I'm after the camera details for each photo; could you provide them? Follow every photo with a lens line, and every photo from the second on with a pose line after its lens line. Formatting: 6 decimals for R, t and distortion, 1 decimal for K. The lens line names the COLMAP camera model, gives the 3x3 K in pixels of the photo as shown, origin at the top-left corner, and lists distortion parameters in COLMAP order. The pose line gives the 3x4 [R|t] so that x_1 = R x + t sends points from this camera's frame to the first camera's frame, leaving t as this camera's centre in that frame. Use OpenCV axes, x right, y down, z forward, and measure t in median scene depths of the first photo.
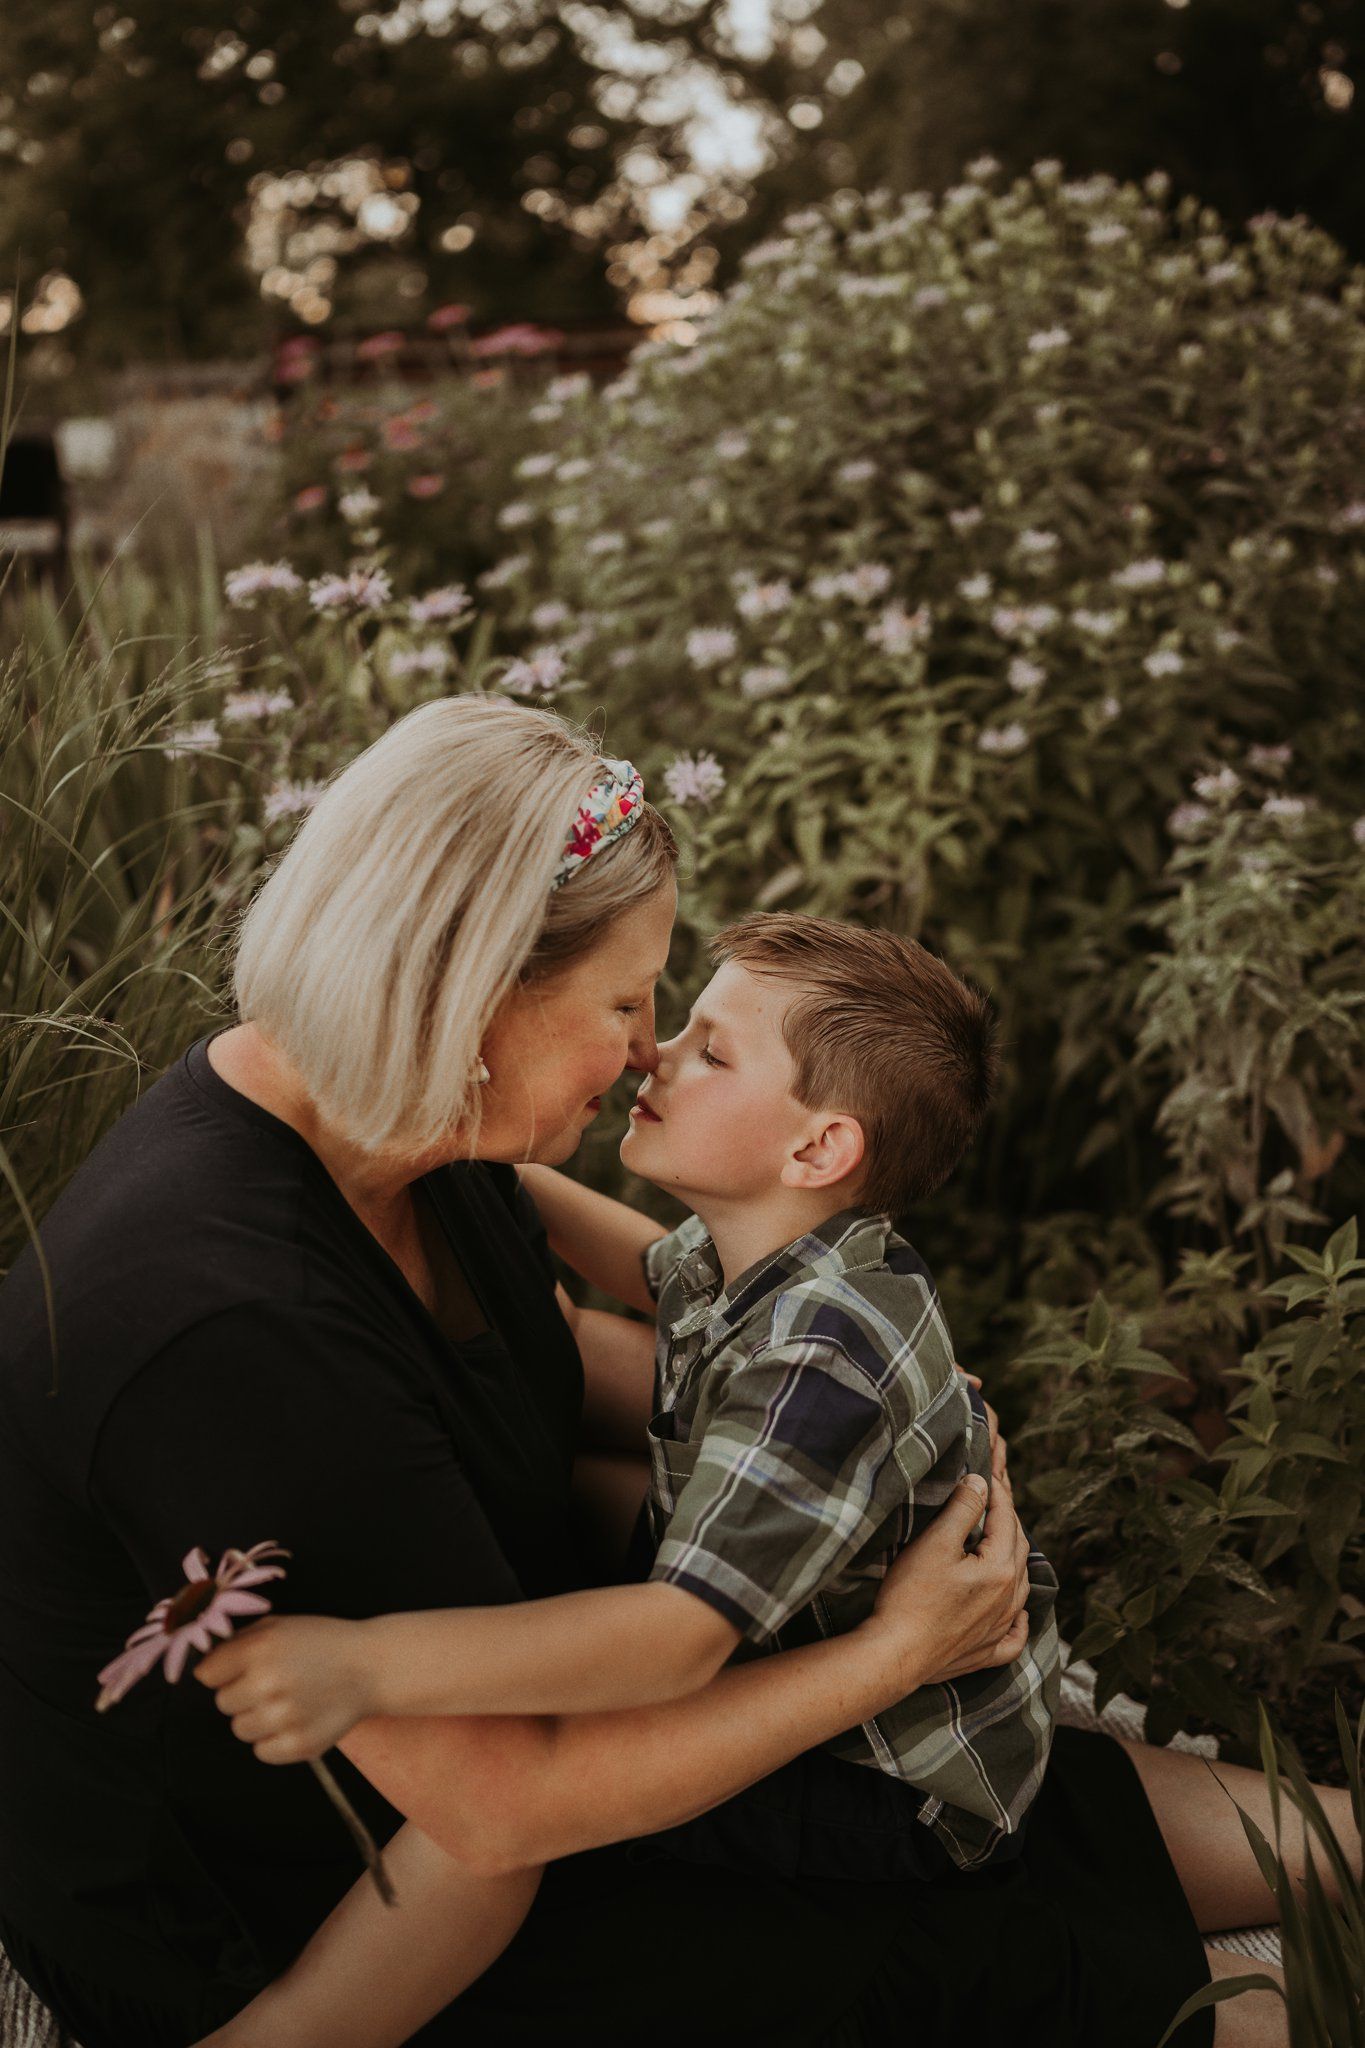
lens RADIAL K [[2055.8, 0, 681.1], [0, 2055.8, 1027.5], [0, 0, 1]] dist [0.046604, 0.000000]
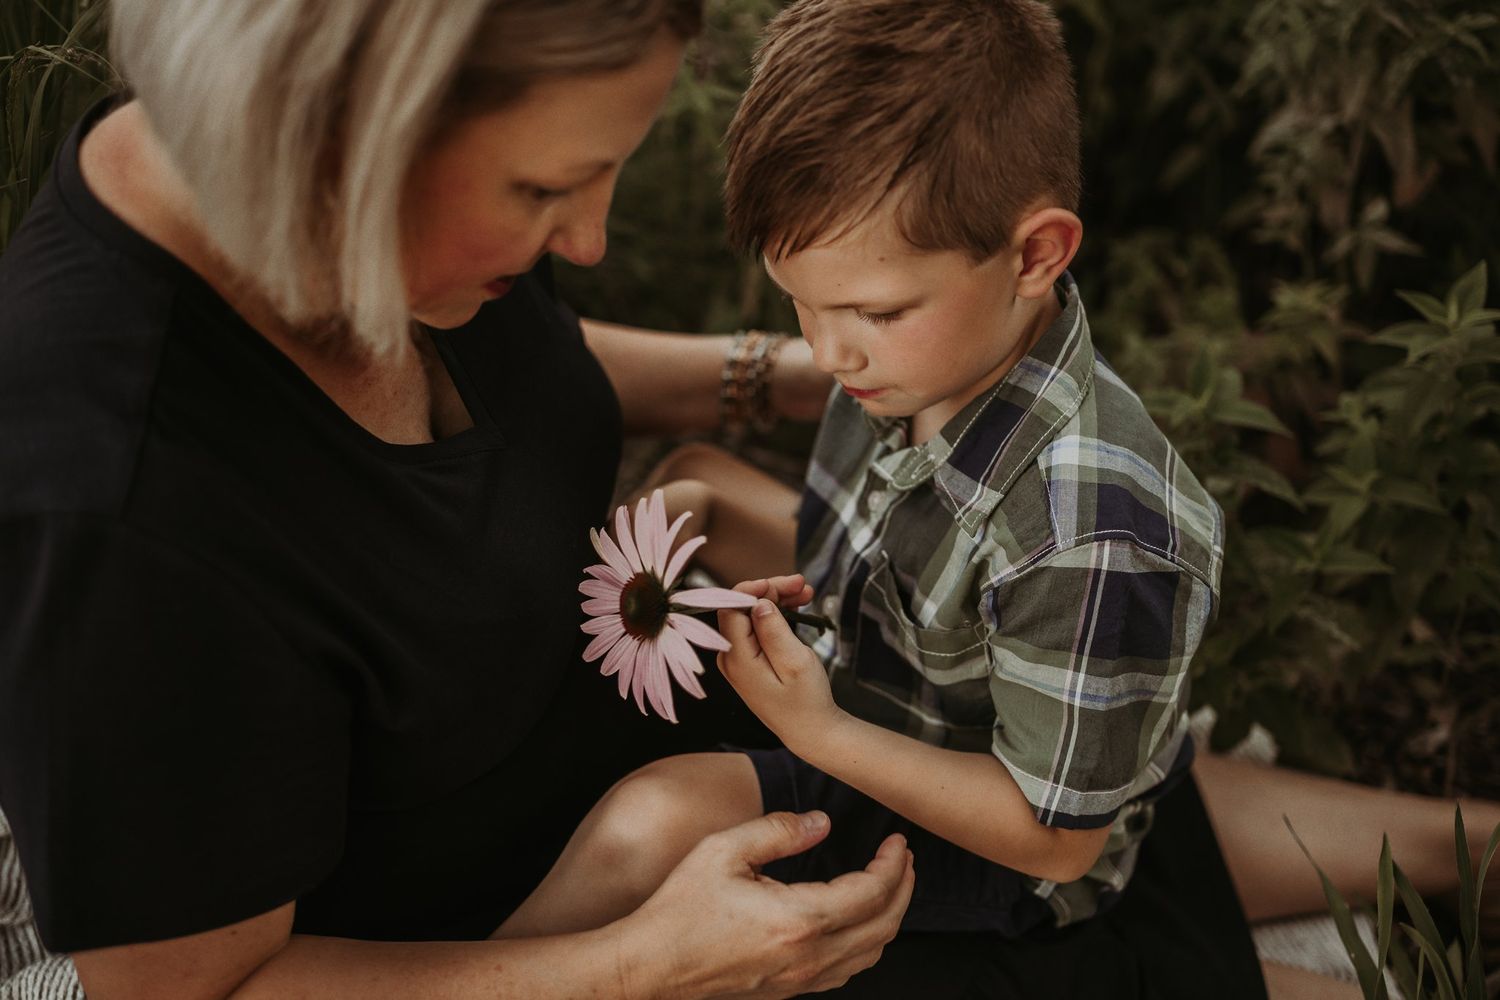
lens RADIAL K [[1505.7, 0, 759.1], [0, 1505.7, 501.5], [0, 0, 1]] dist [0.046604, 0.000000]
pose [[0.998997, 0.012215, -0.043088, 0.019392], [0.000462, 0.959228, 0.282635, -0.000639], [0.044783, -0.282371, 0.958259, 0.228800]]
